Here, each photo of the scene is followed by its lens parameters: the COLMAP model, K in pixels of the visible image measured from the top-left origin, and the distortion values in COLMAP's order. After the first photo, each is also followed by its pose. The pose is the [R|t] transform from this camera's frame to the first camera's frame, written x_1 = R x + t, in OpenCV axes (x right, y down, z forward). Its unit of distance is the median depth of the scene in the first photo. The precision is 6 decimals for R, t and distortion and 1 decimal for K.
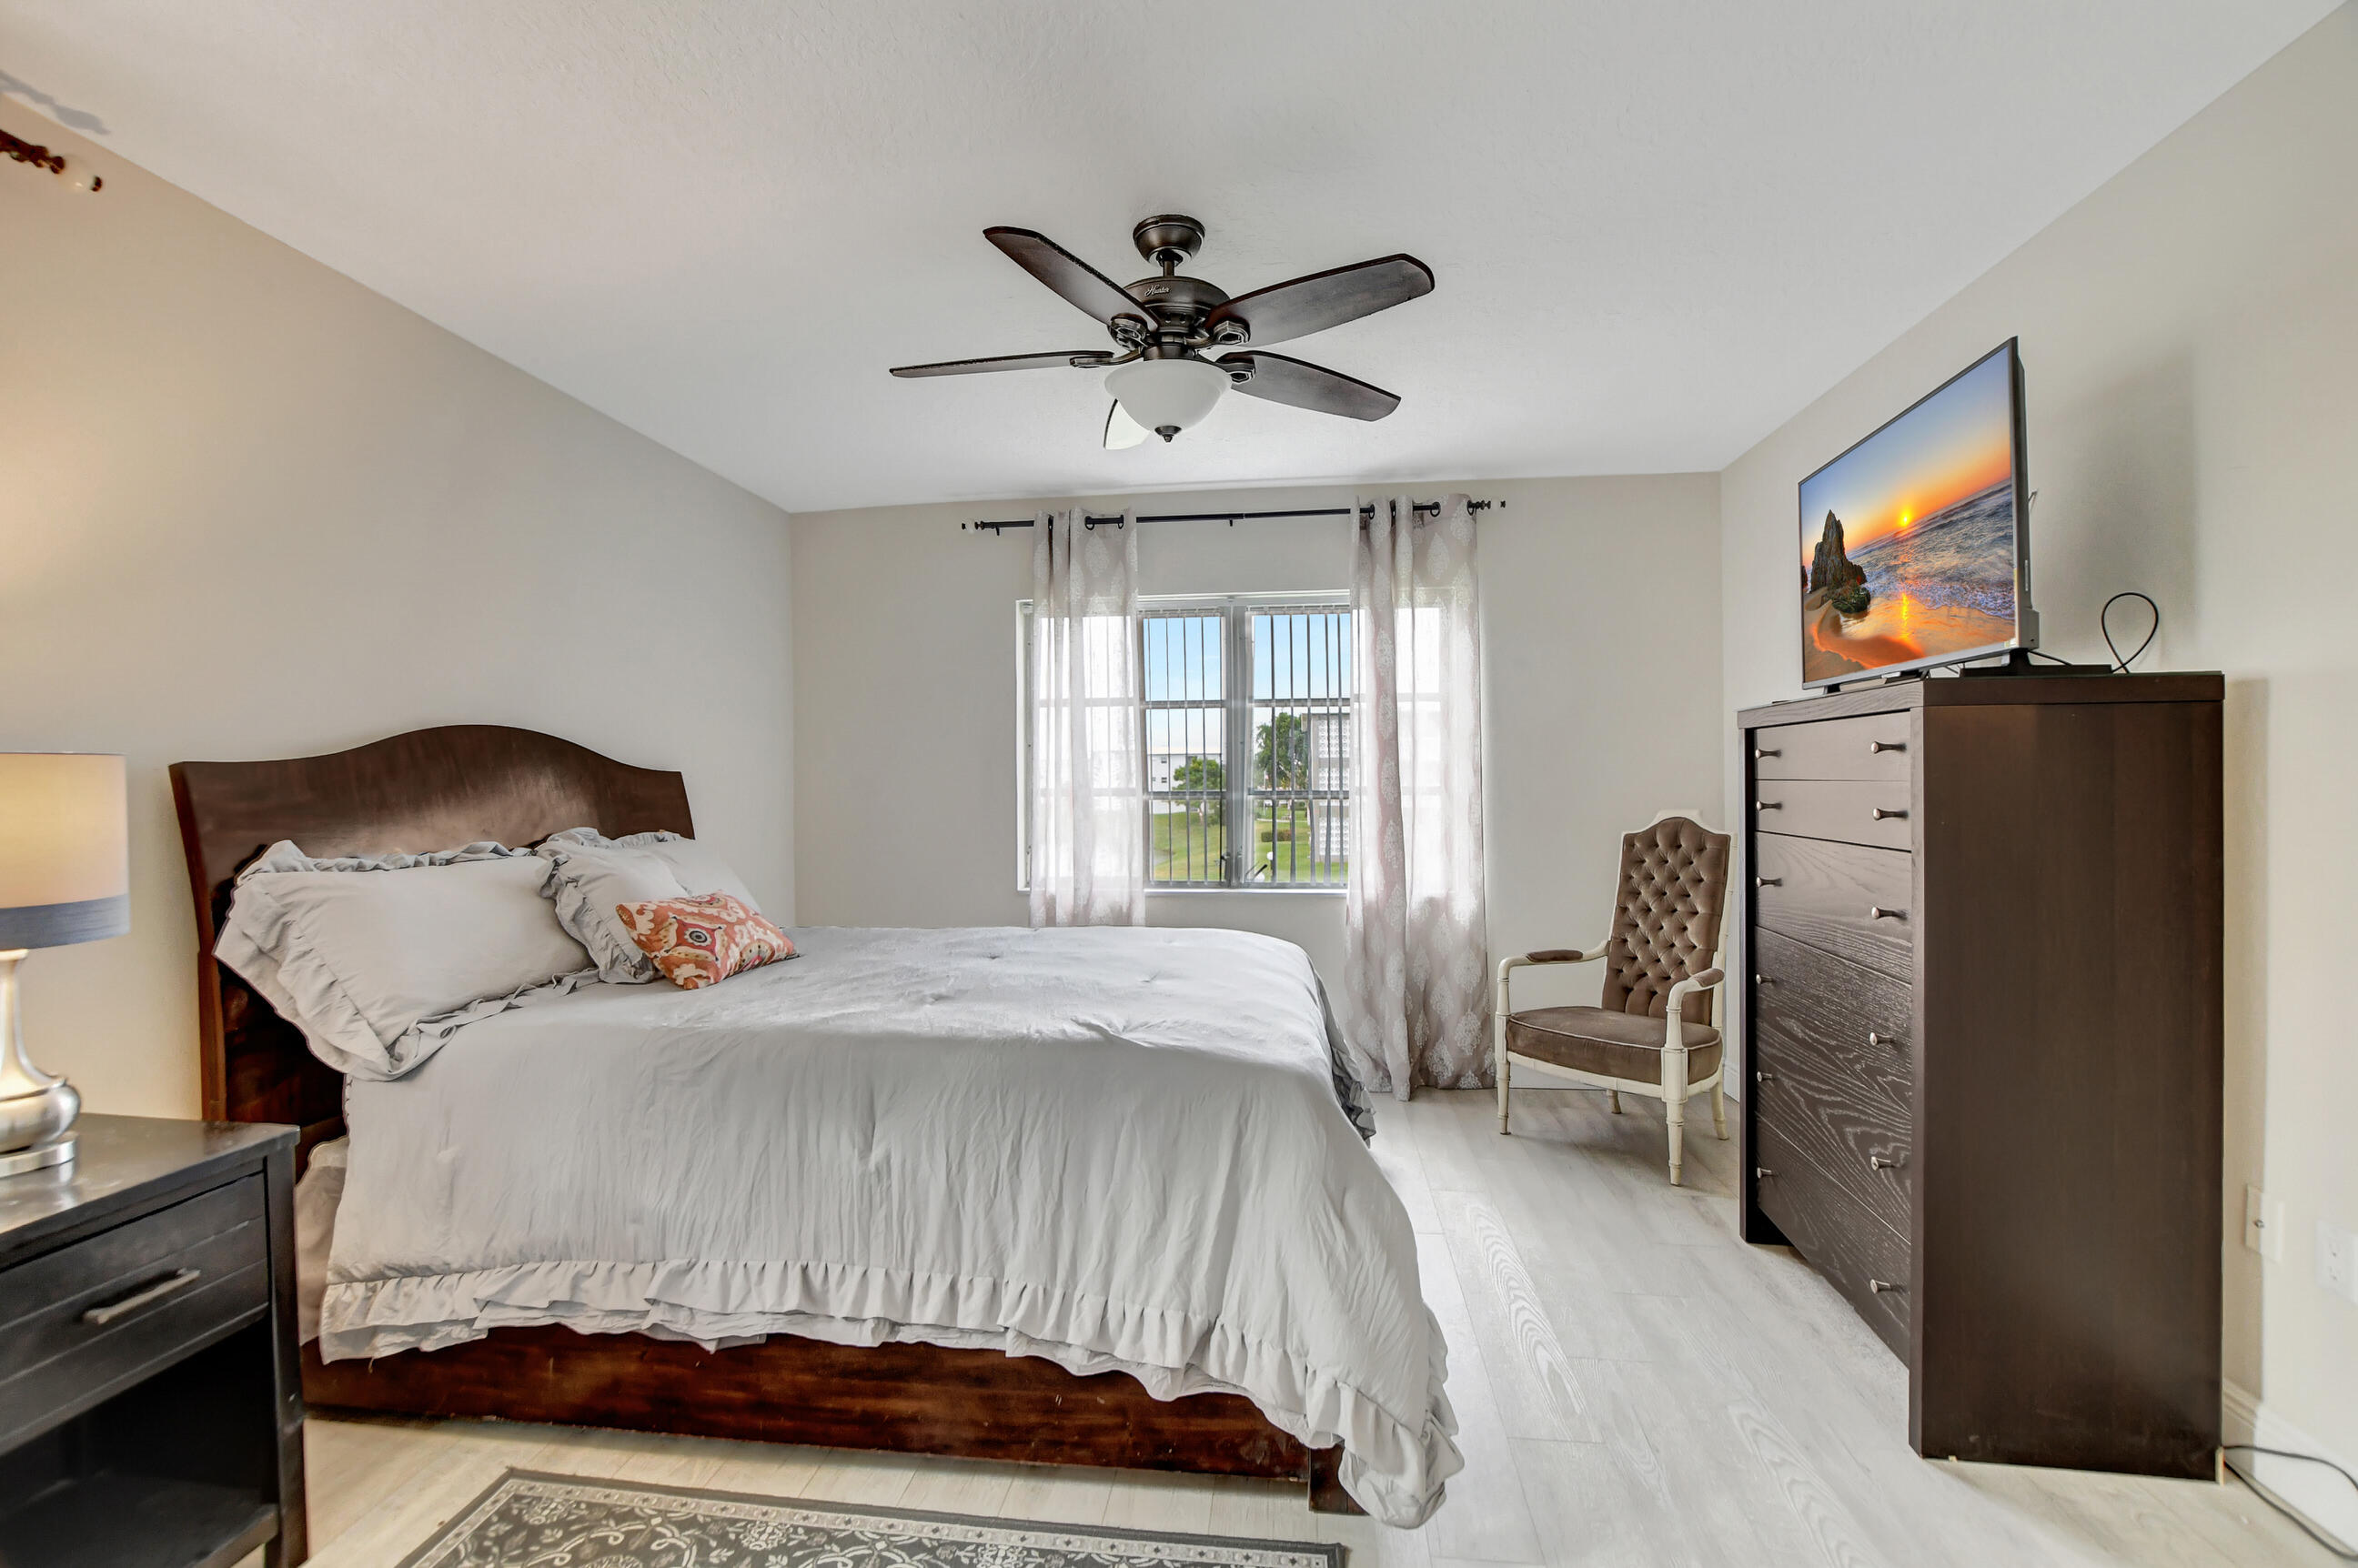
lens RADIAL K [[1082.0, 0, 1184.4], [0, 1082.0, 745.3], [0, 0, 1]] dist [-0.014667, 0.000147]
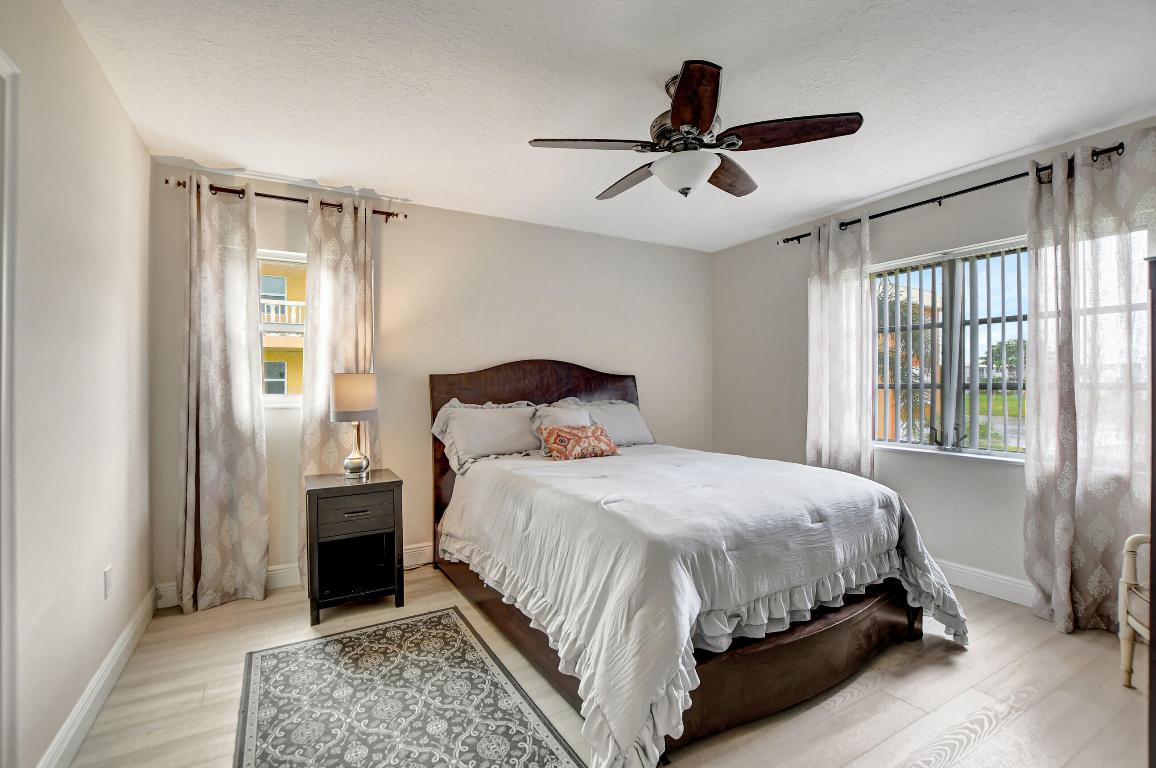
lens RADIAL K [[532.5, 0, 572.5], [0, 532.5, 373.4], [0, 0, 1]] dist [-0.002139, 0.000302]
pose [[0.594024, -0.008241, -0.804405, 0.403333], [0.028023, 0.999553, 0.010453, 0.004538], [0.803959, -0.028751, 0.593989, 0.197128]]
